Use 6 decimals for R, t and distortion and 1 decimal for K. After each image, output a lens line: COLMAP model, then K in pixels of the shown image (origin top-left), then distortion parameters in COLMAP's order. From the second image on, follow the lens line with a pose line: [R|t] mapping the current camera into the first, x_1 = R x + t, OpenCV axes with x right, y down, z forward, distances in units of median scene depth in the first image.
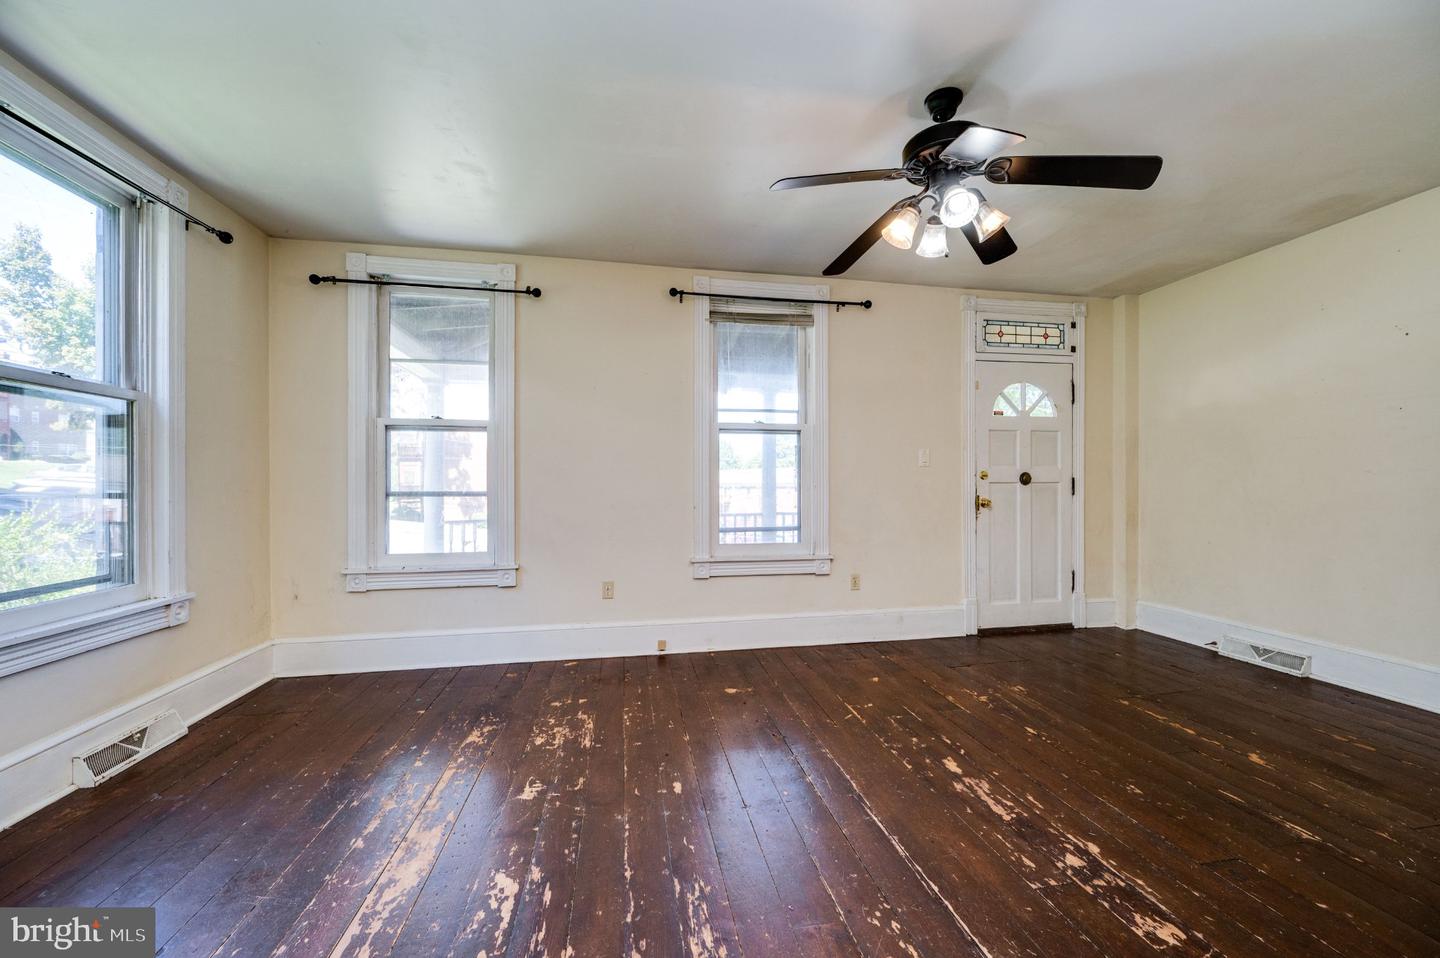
lens RADIAL K [[569.2, 0, 734.8], [0, 569.2, 484.4], [0, 0, 1]] dist [0.000752, 0.000065]
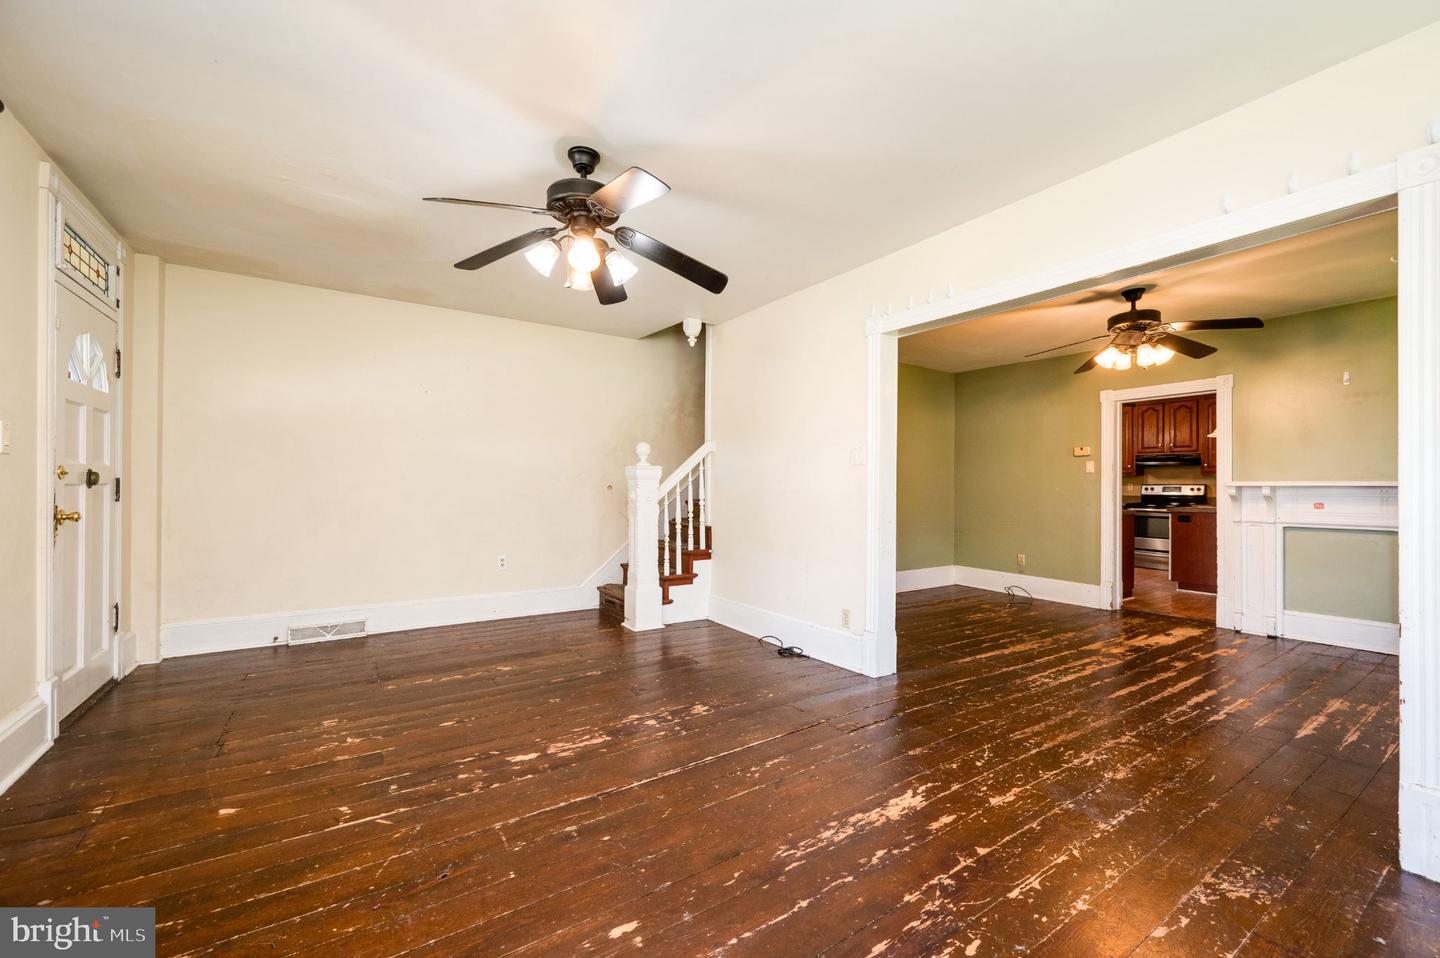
lens RADIAL K [[565.2, 0, 726.1], [0, 565.2, 472.0], [0, 0, 1]] dist [-0.001750, -0.000116]
pose [[-0.378163, 0.024926, 0.925403, -0.547010], [-0.001411, 0.999621, -0.027501, 0.001105], [-0.925738, -0.011706, -0.377984, 0.796164]]
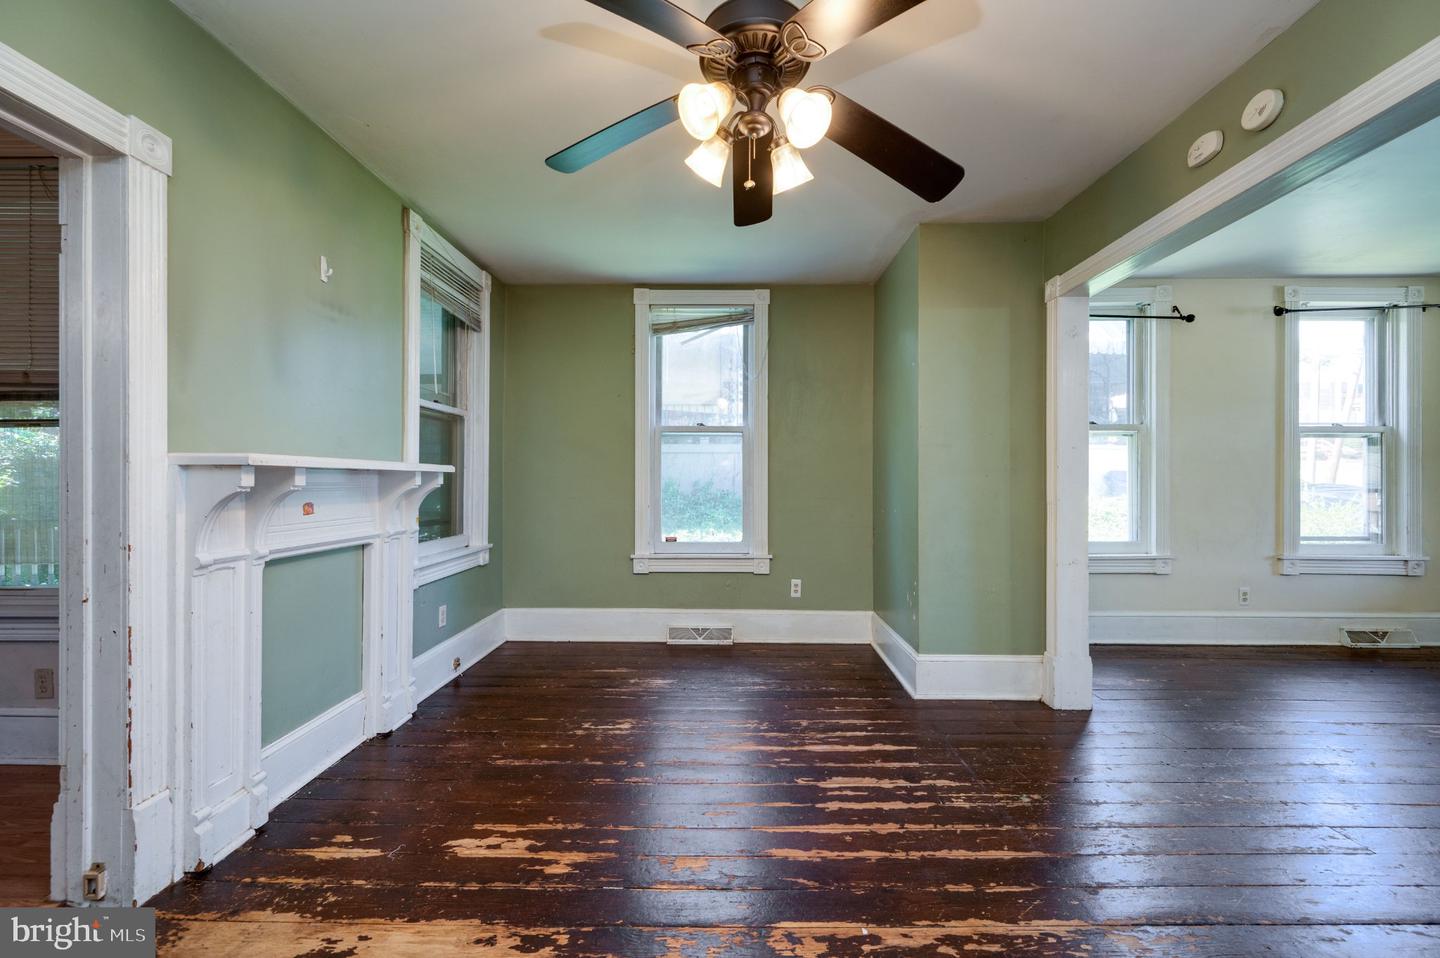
lens RADIAL K [[578.1, 0, 686.5], [0, 578.1, 484.5], [0, 0, 1]] dist [-0.000132, -0.000150]
pose [[-0.225120, 0.013442, -0.974238, 0.811086], [-0.004750, 0.999878, 0.014893, -0.012501], [0.974319, 0.007981, -0.225029, -0.470064]]
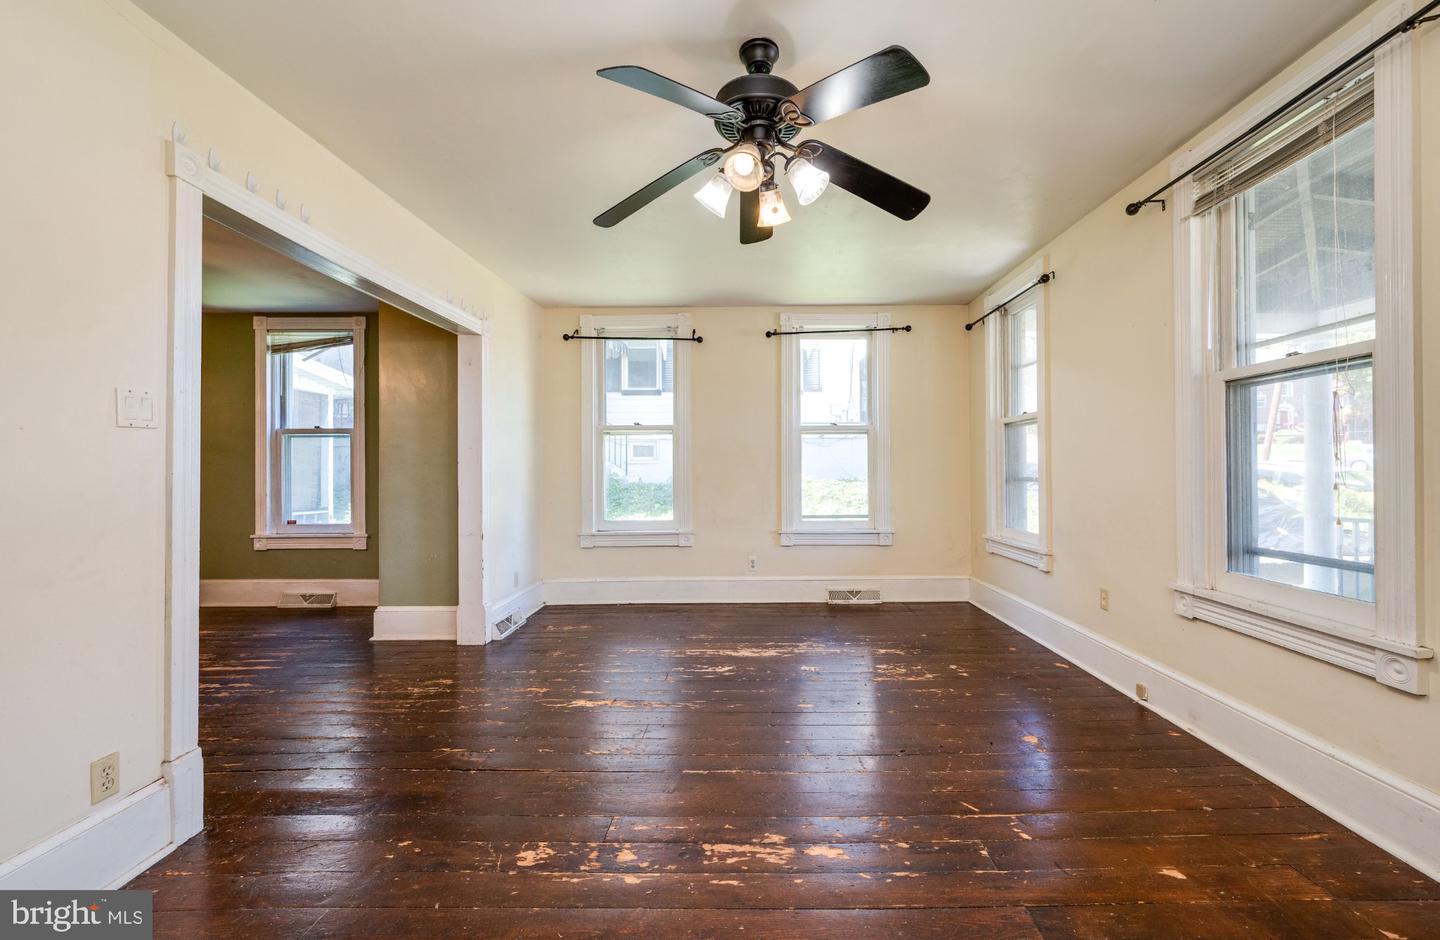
lens RADIAL K [[593.4, 0, 748.4], [0, 593.4, 472.3], [0, 0, 1]] dist [-0.001704, -0.000164]
pose [[-0.205650, 0.003130, -0.978621, 0.879548], [0.002416, 0.999993, 0.002690, -0.006034], [0.978623, -0.001811, -0.205656, 0.801596]]
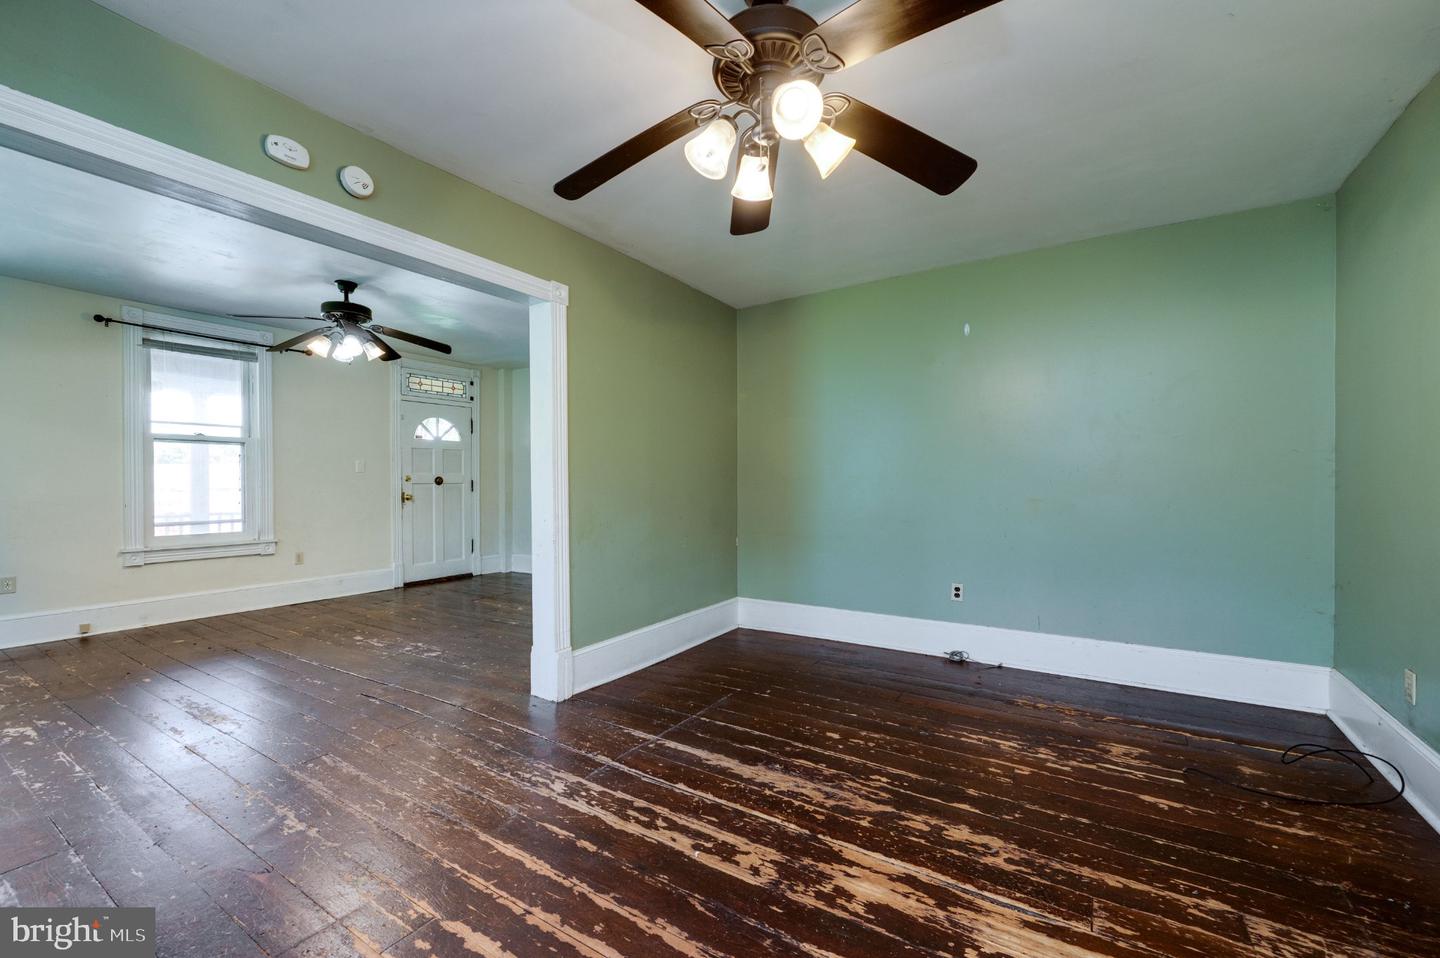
lens RADIAL K [[561.2, 0, 735.2], [0, 561.2, 486.7], [0, 0, 1]] dist [-0.000514, 0.000063]
pose [[0.664414, -0.006629, 0.747335, -0.121741], [0.003978, 0.999978, 0.005334, 0.000683], [-0.747354, -0.000571, 0.664426, -0.847003]]
